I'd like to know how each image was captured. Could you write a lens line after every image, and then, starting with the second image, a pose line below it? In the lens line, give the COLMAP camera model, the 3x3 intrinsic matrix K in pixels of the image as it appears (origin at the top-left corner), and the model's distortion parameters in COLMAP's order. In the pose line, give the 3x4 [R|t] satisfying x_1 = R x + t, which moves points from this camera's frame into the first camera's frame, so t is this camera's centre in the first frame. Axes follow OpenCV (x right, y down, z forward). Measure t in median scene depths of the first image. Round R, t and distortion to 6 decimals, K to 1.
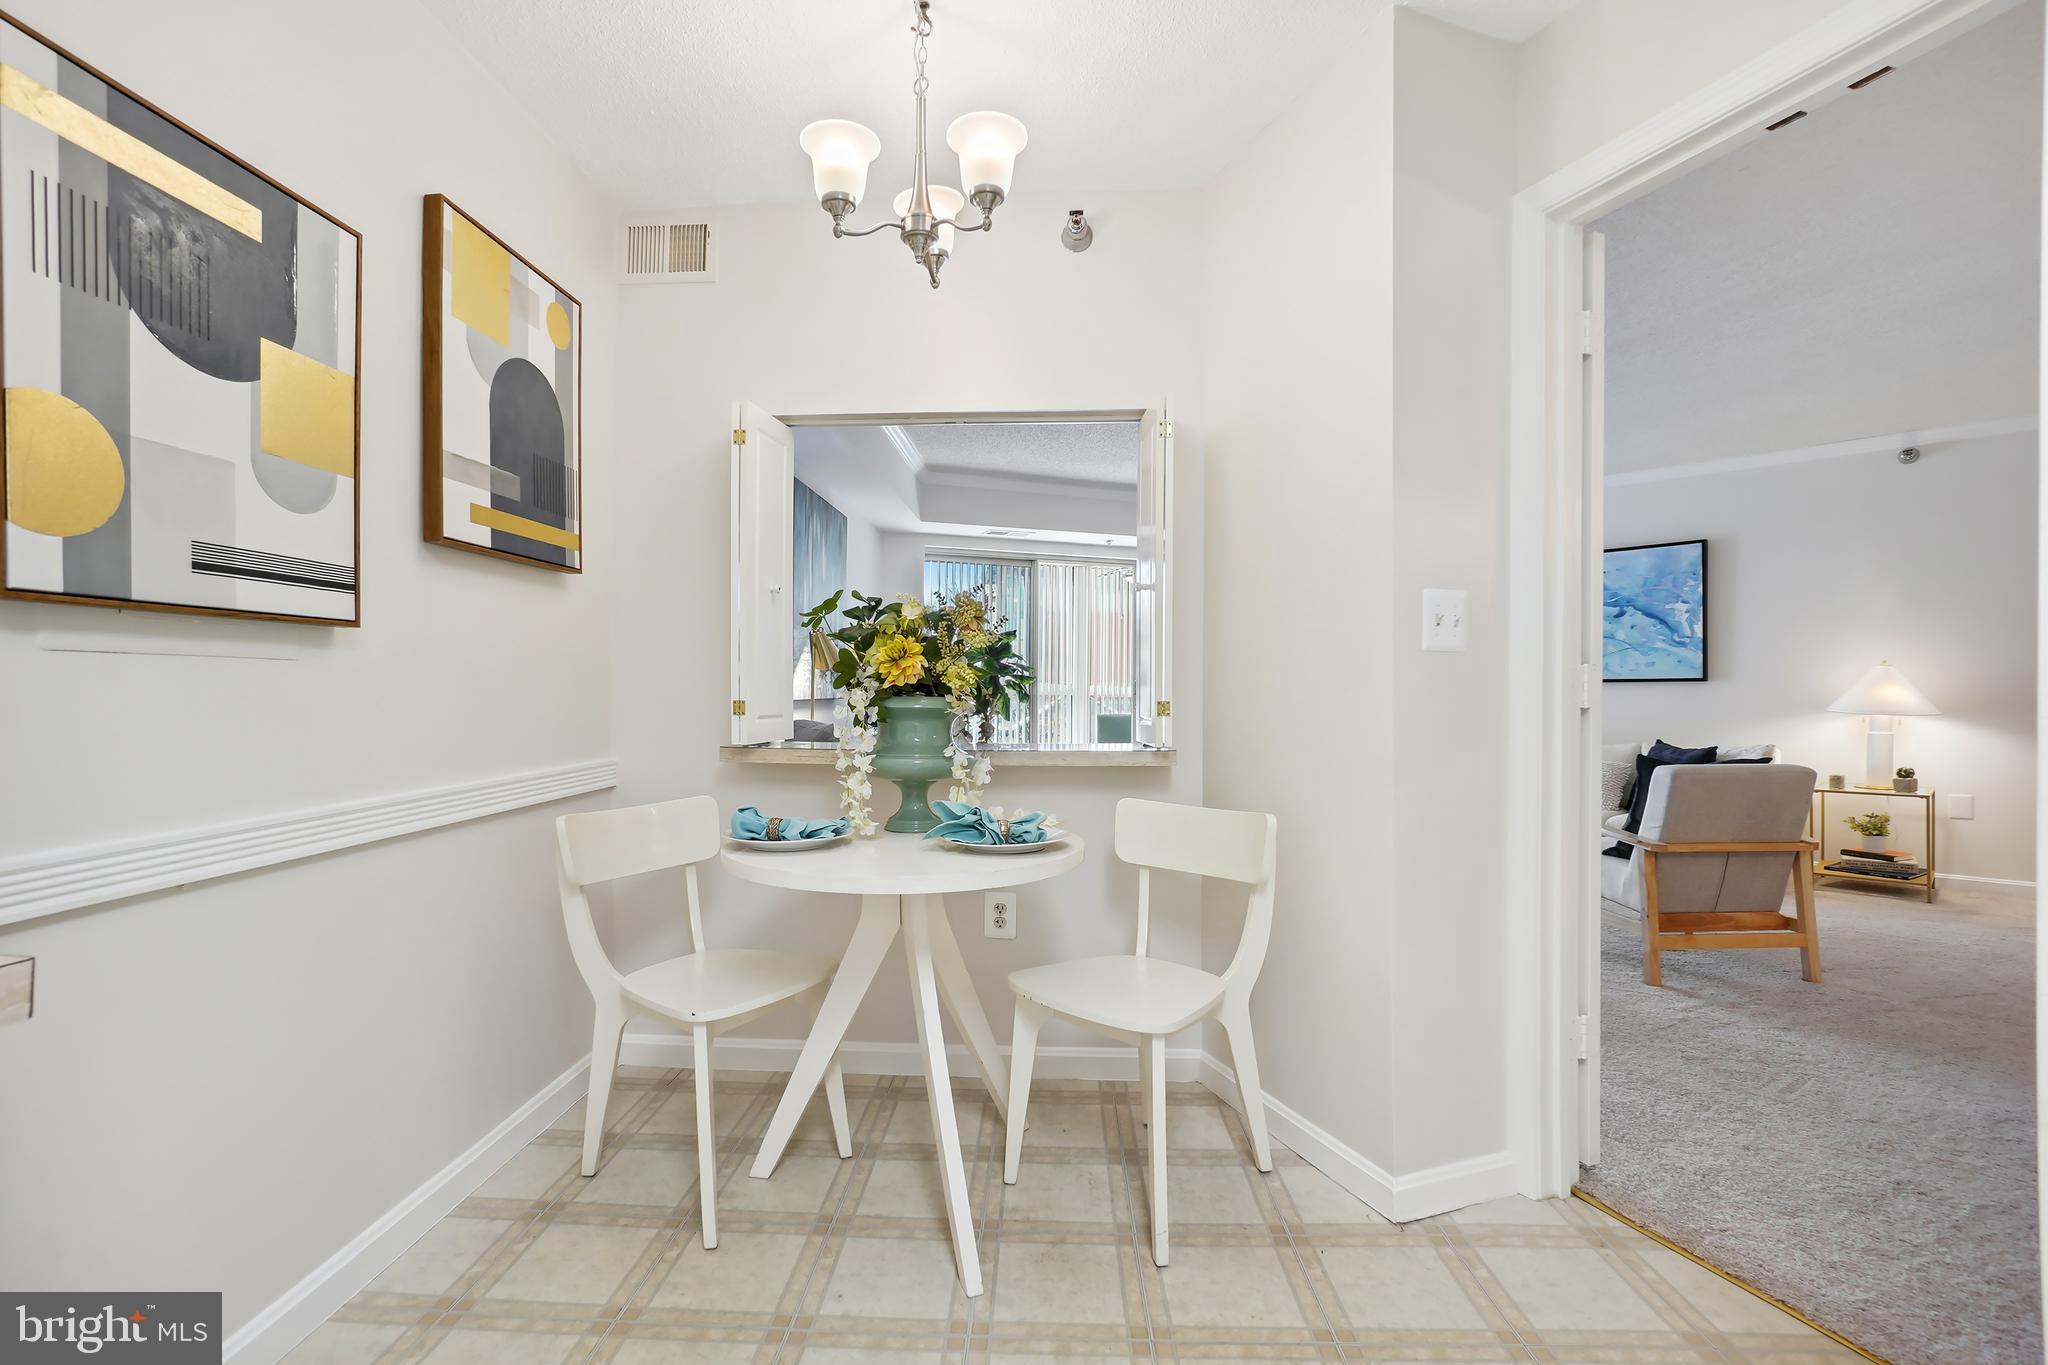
lens RADIAL K [[973.4, 0, 1015.2], [0, 973.4, 683.6], [0, 0, 1]] dist [-0.036140, 0.010843]
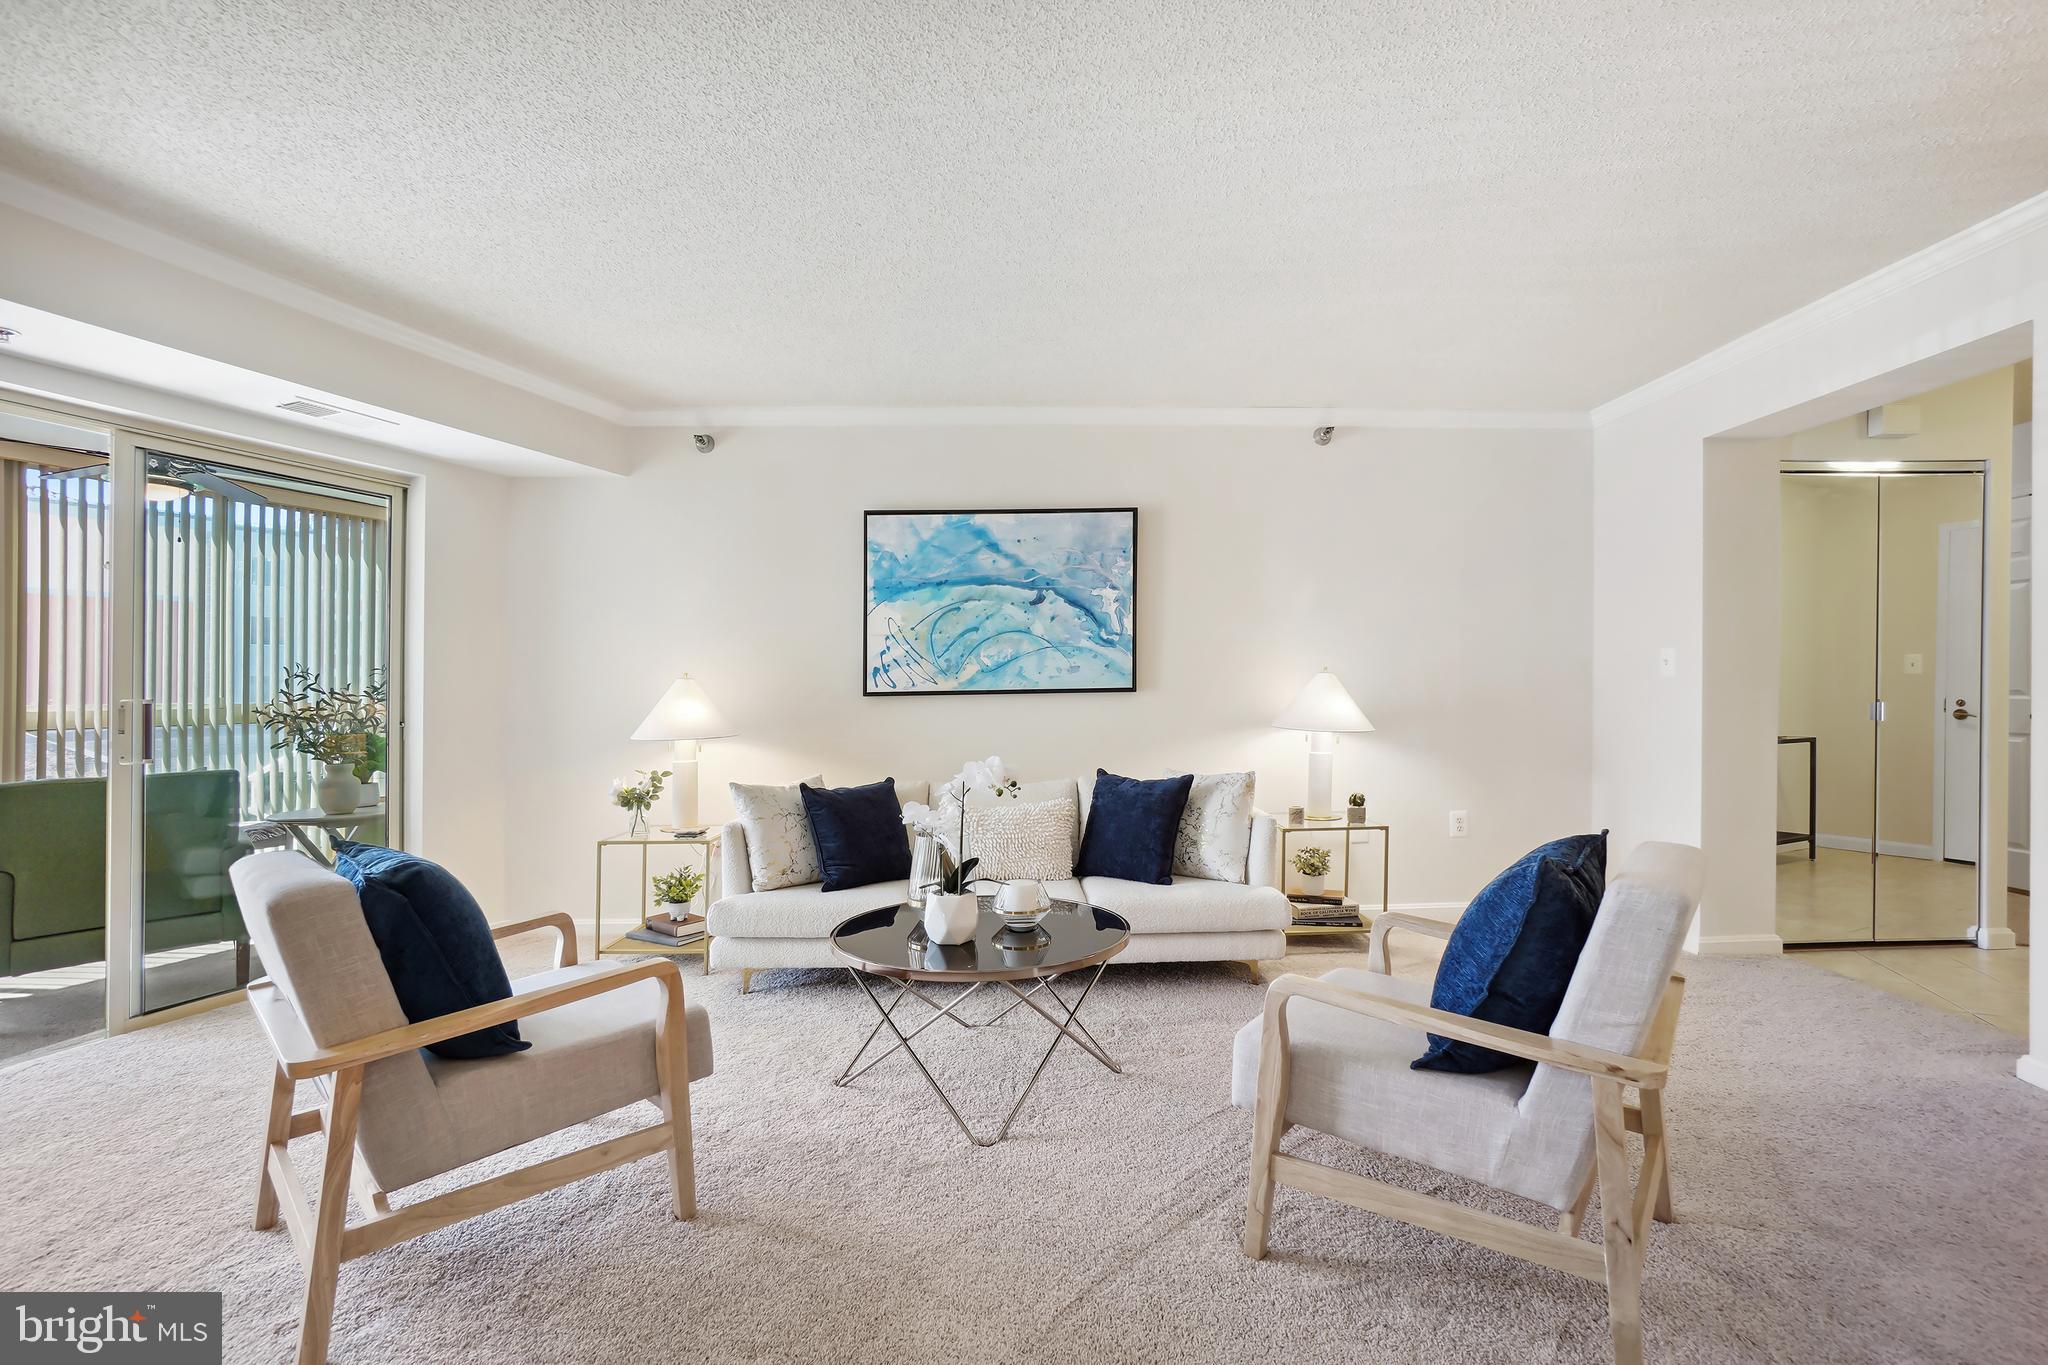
lens RADIAL K [[910.1, 0, 1023.7], [0, 910.1, 672.1], [0, 0, 1]] dist [-0.007860, -0.004542]
pose [[0.659842, 0.014759, 0.751260, 0.111825], [0.006871, 0.999647, -0.025673, -0.000350], [-0.751373, 0.022101, 0.659507, 0.580267]]
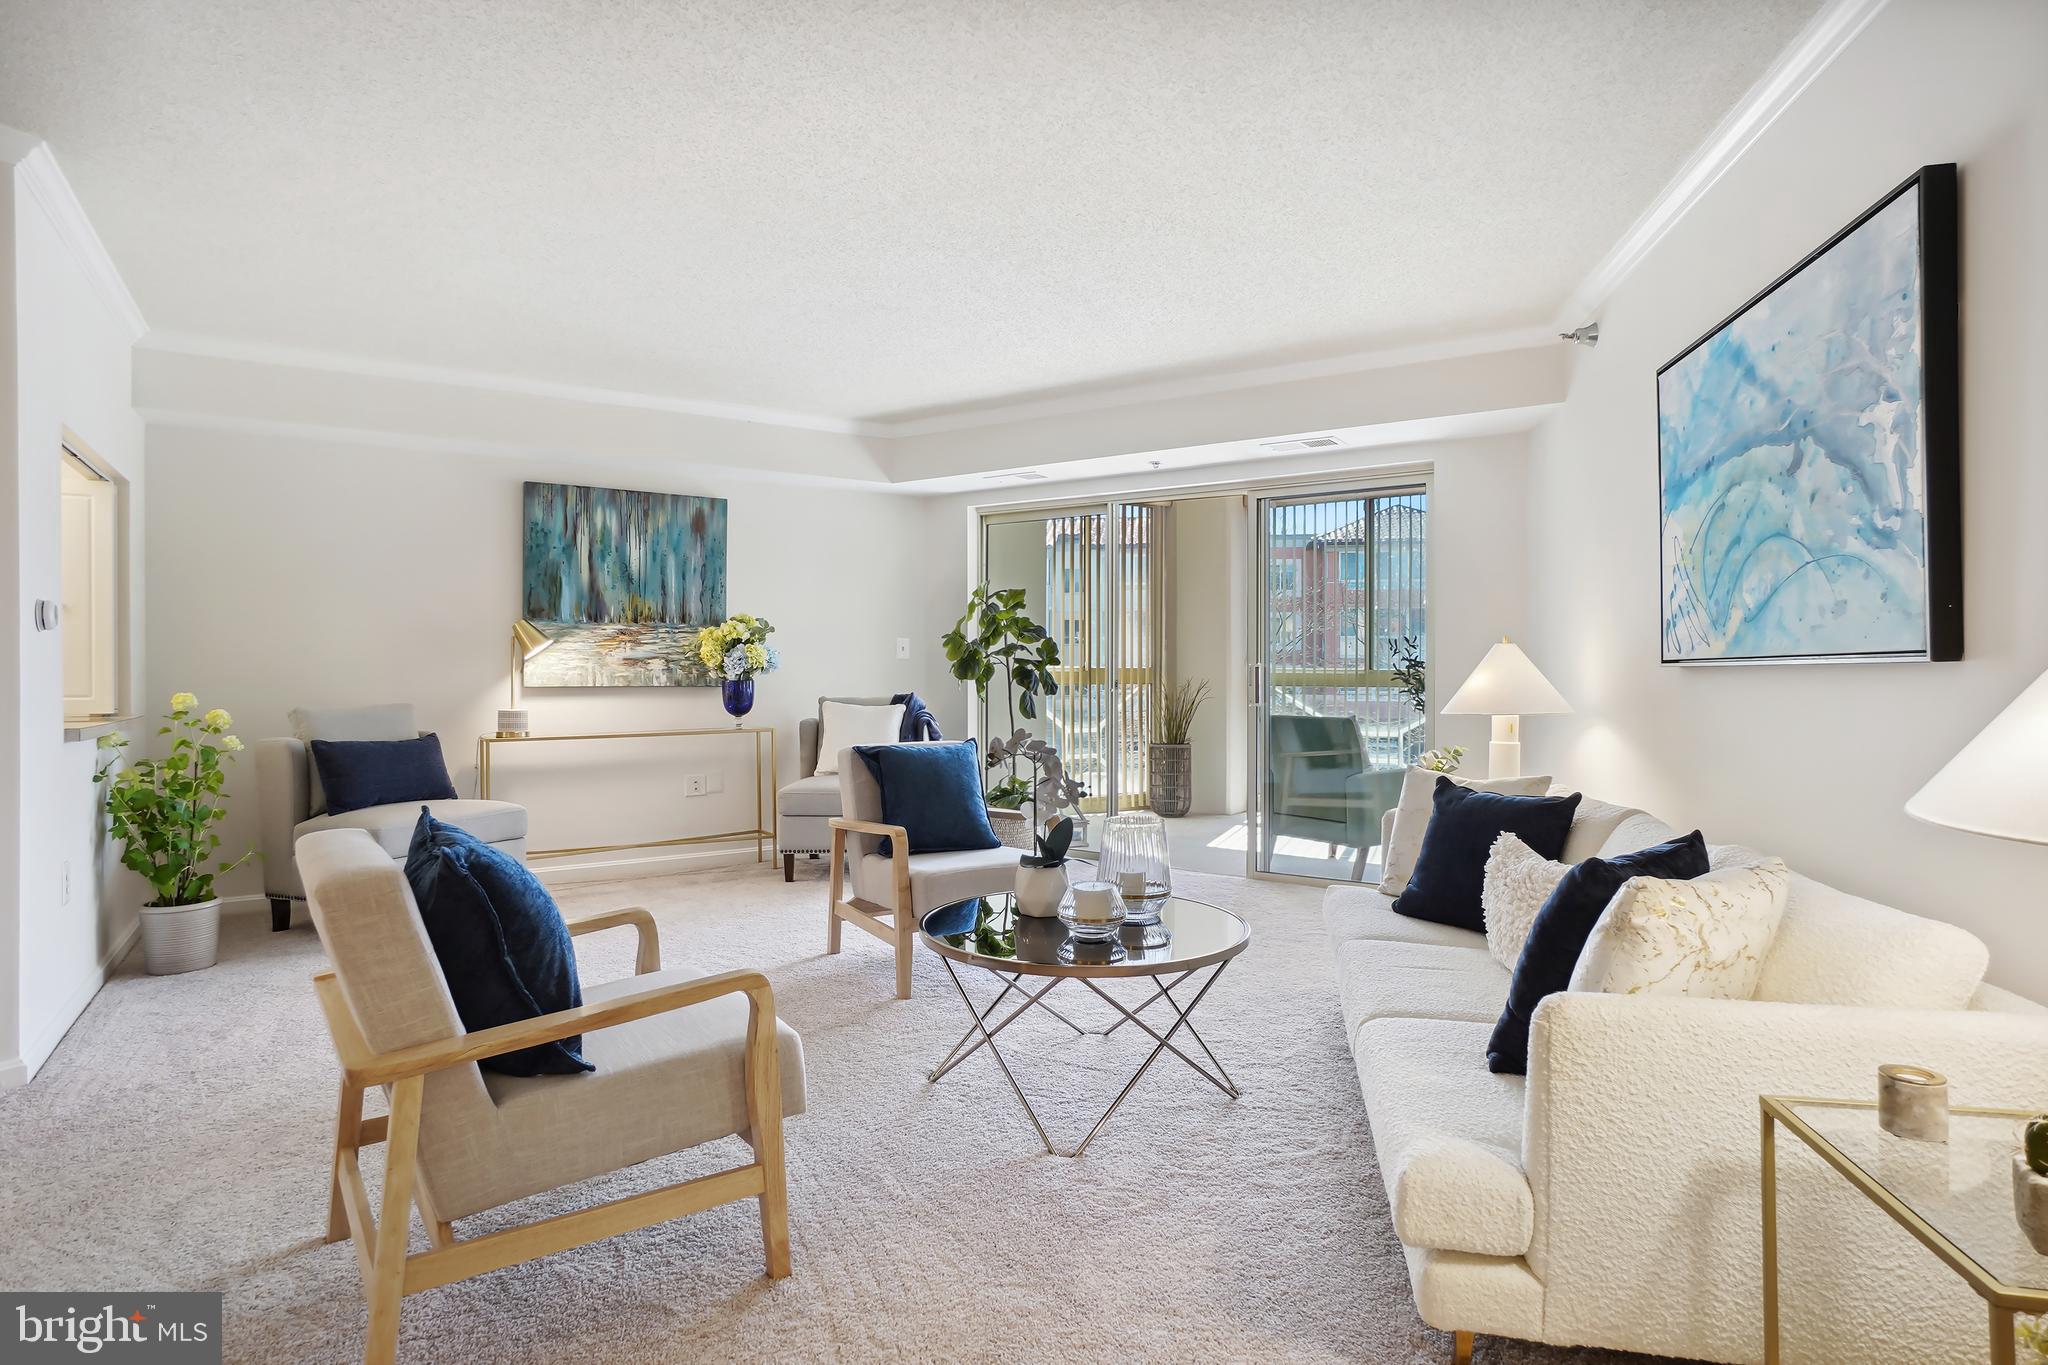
lens RADIAL K [[1100.7, 0, 1079.0], [0, 1100.7, 679.2], [0, 0, 1]] dist [-0.008648, 0.003038]
pose [[0.600774, -0.000776, -0.799419, 0.820204], [0.014563, 0.999844, 0.009974, -0.003929], [0.799286, -0.017634, 0.600692, 0.589980]]
